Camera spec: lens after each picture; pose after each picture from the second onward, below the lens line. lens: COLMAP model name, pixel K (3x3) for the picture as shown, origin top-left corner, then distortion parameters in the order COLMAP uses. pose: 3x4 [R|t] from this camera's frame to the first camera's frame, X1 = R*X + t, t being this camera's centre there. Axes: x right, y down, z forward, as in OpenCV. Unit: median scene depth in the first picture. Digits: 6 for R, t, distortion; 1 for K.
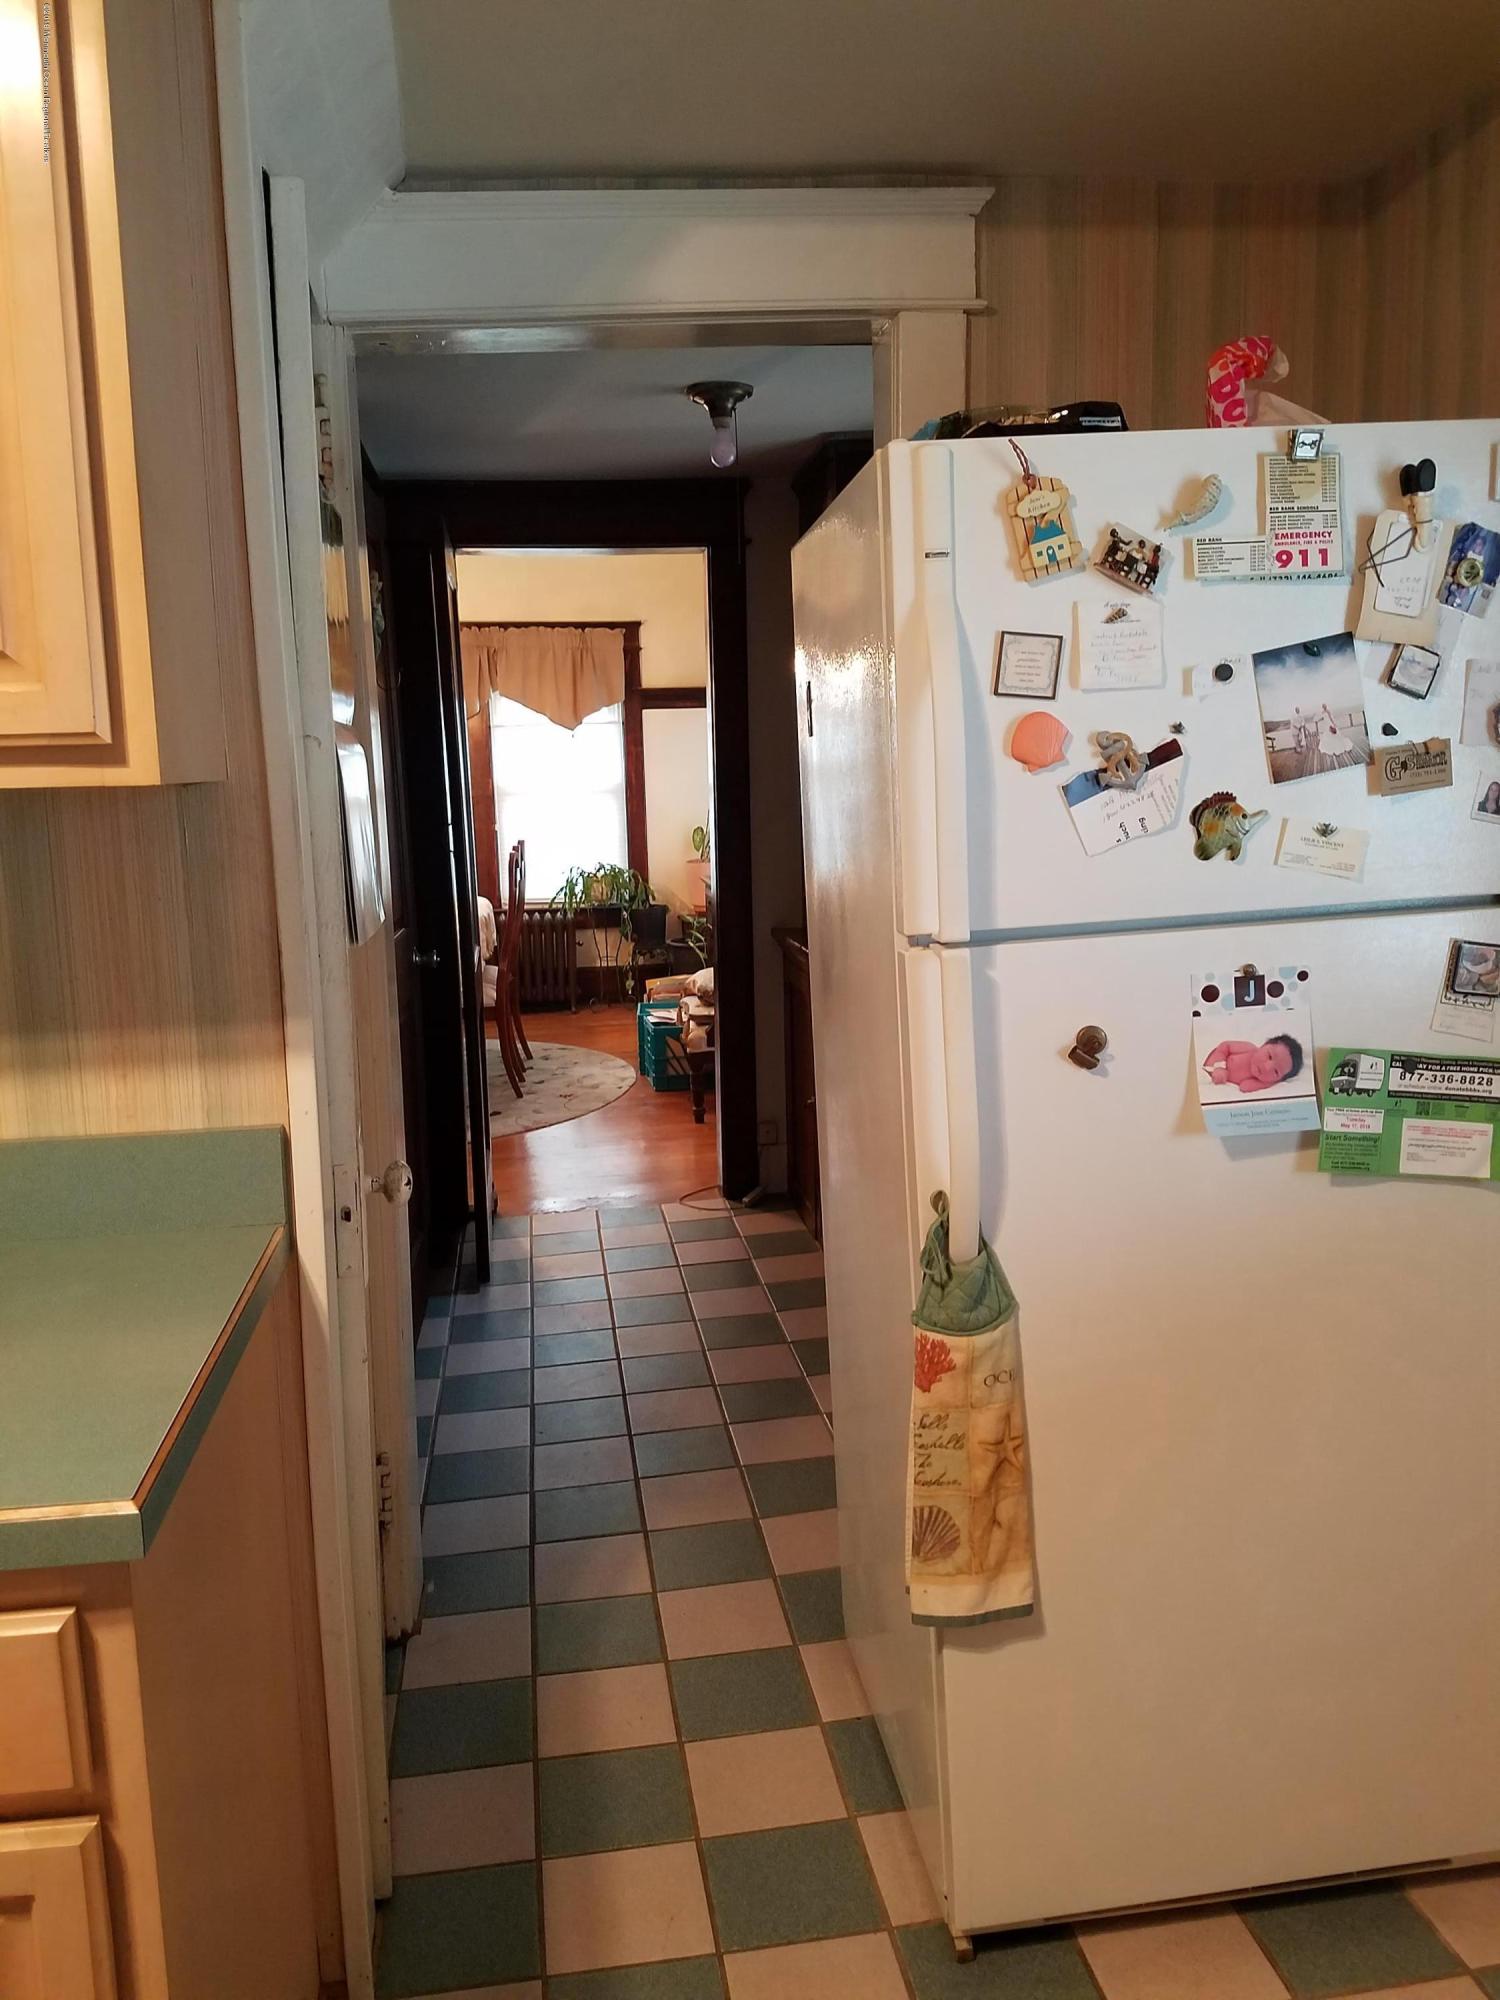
lens RADIAL K [[1546.4, 0, 746.6], [0, 1546.4, 994.1], [0, 0, 1]] dist [0.121298, -0.180609]
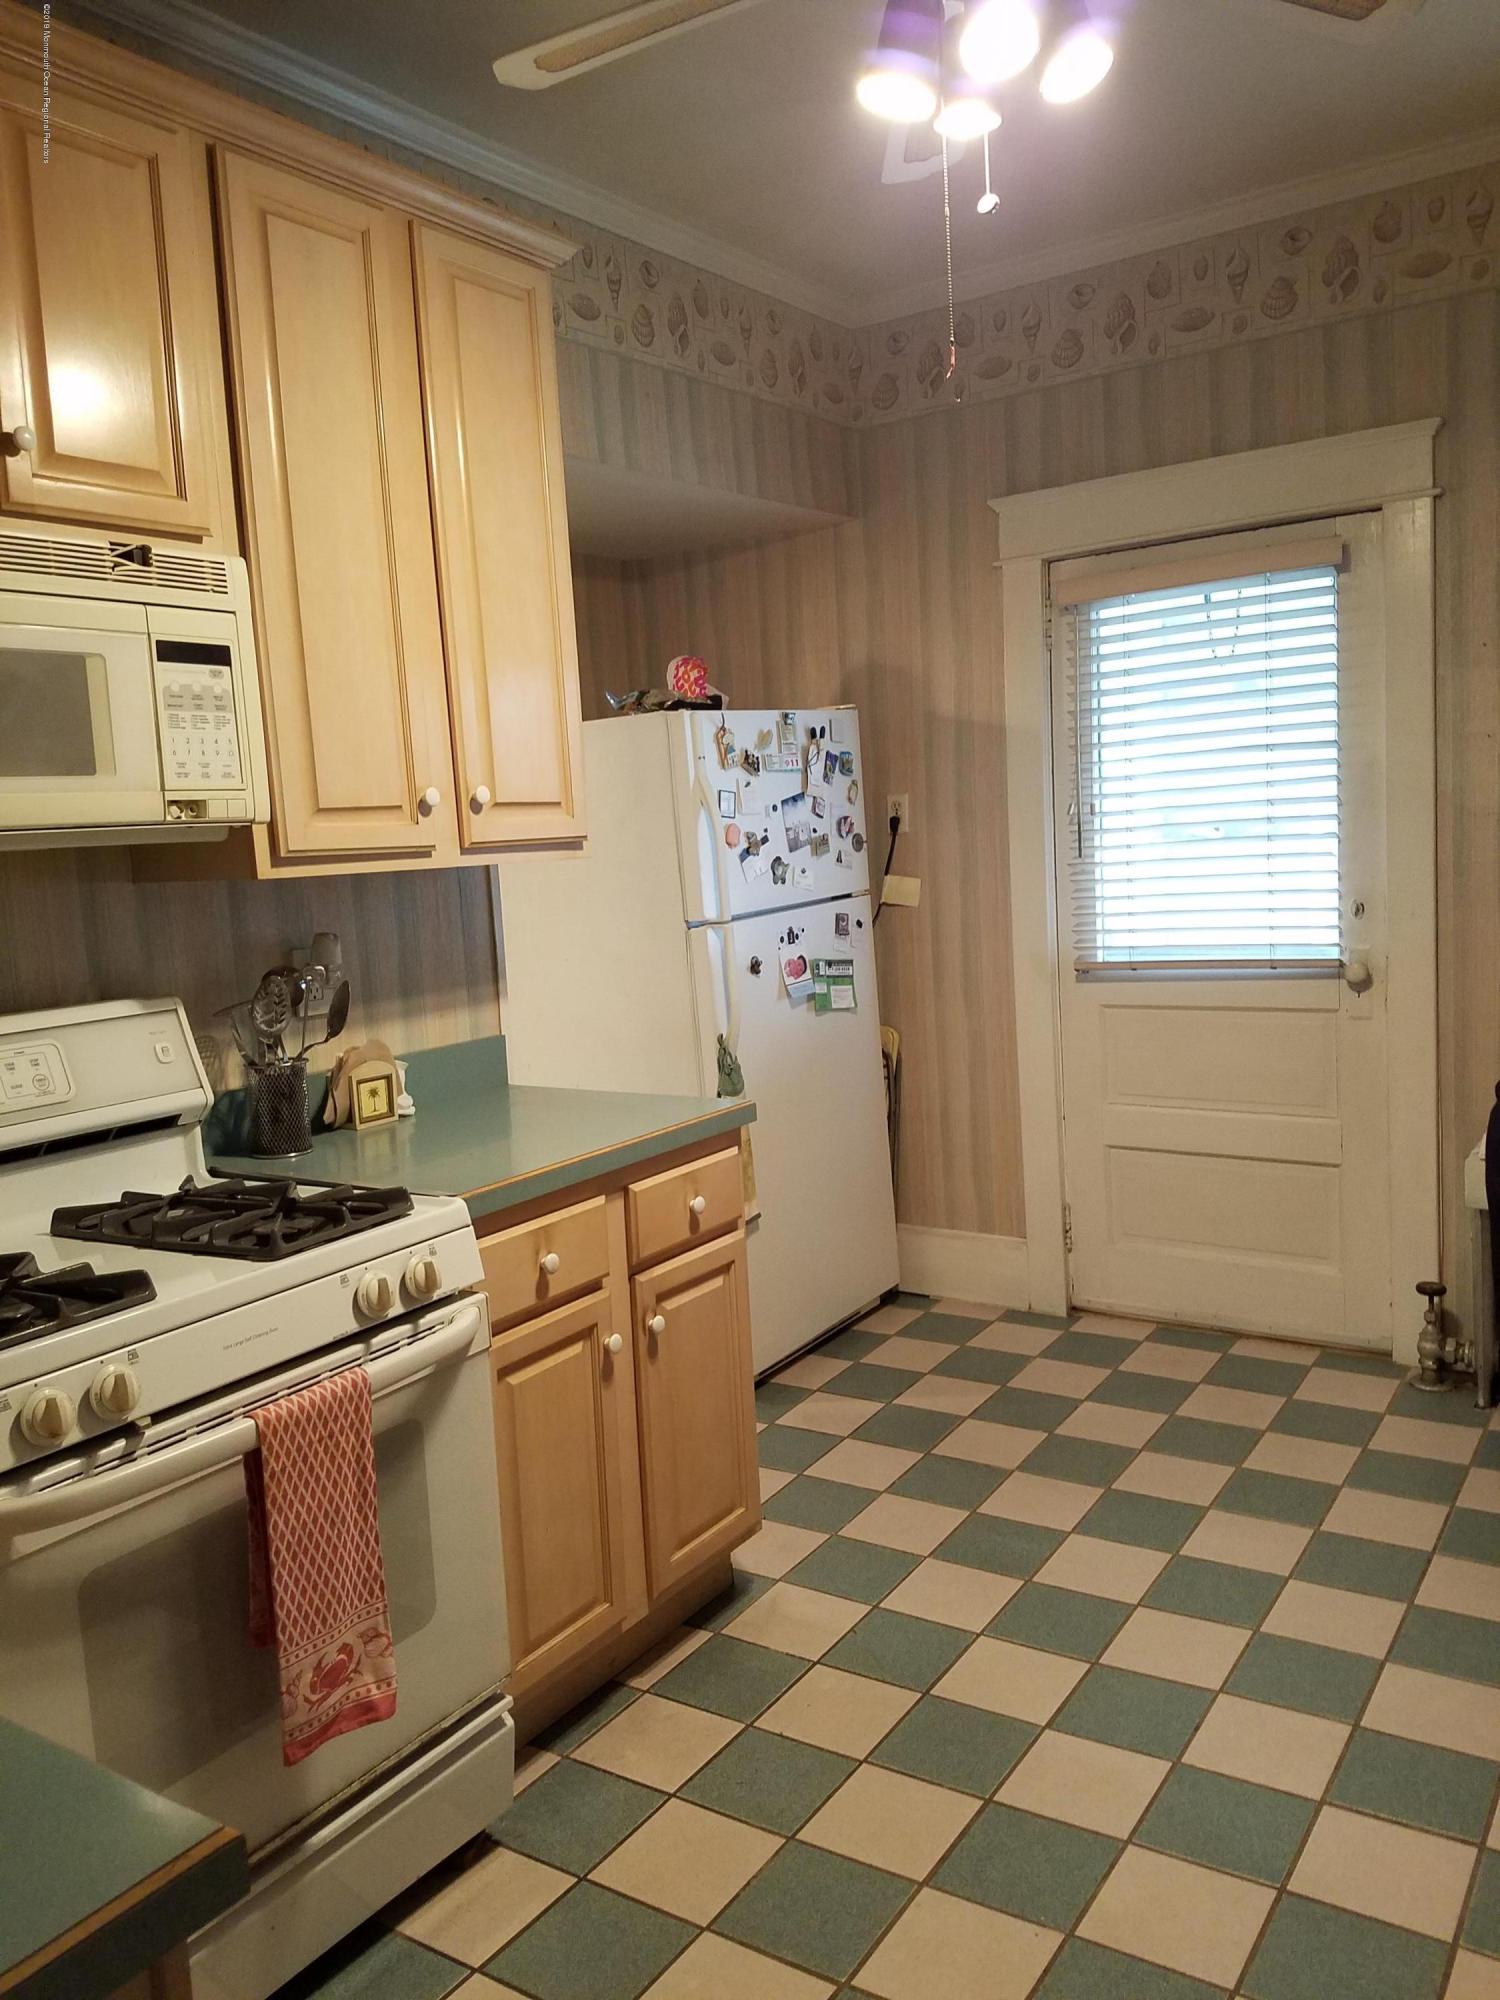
lens RADIAL K [[1546.4, 0, 749.2], [0, 1546.4, 1000.5], [0, 0, 1]] dist [0.121298, -0.180609]
pose [[0.664774, -0.096622, 0.740770, -1.538097], [0.145301, 0.989387, -0.001344, 0.089806], [-0.732778, 0.108528, 0.671757, -0.562629]]
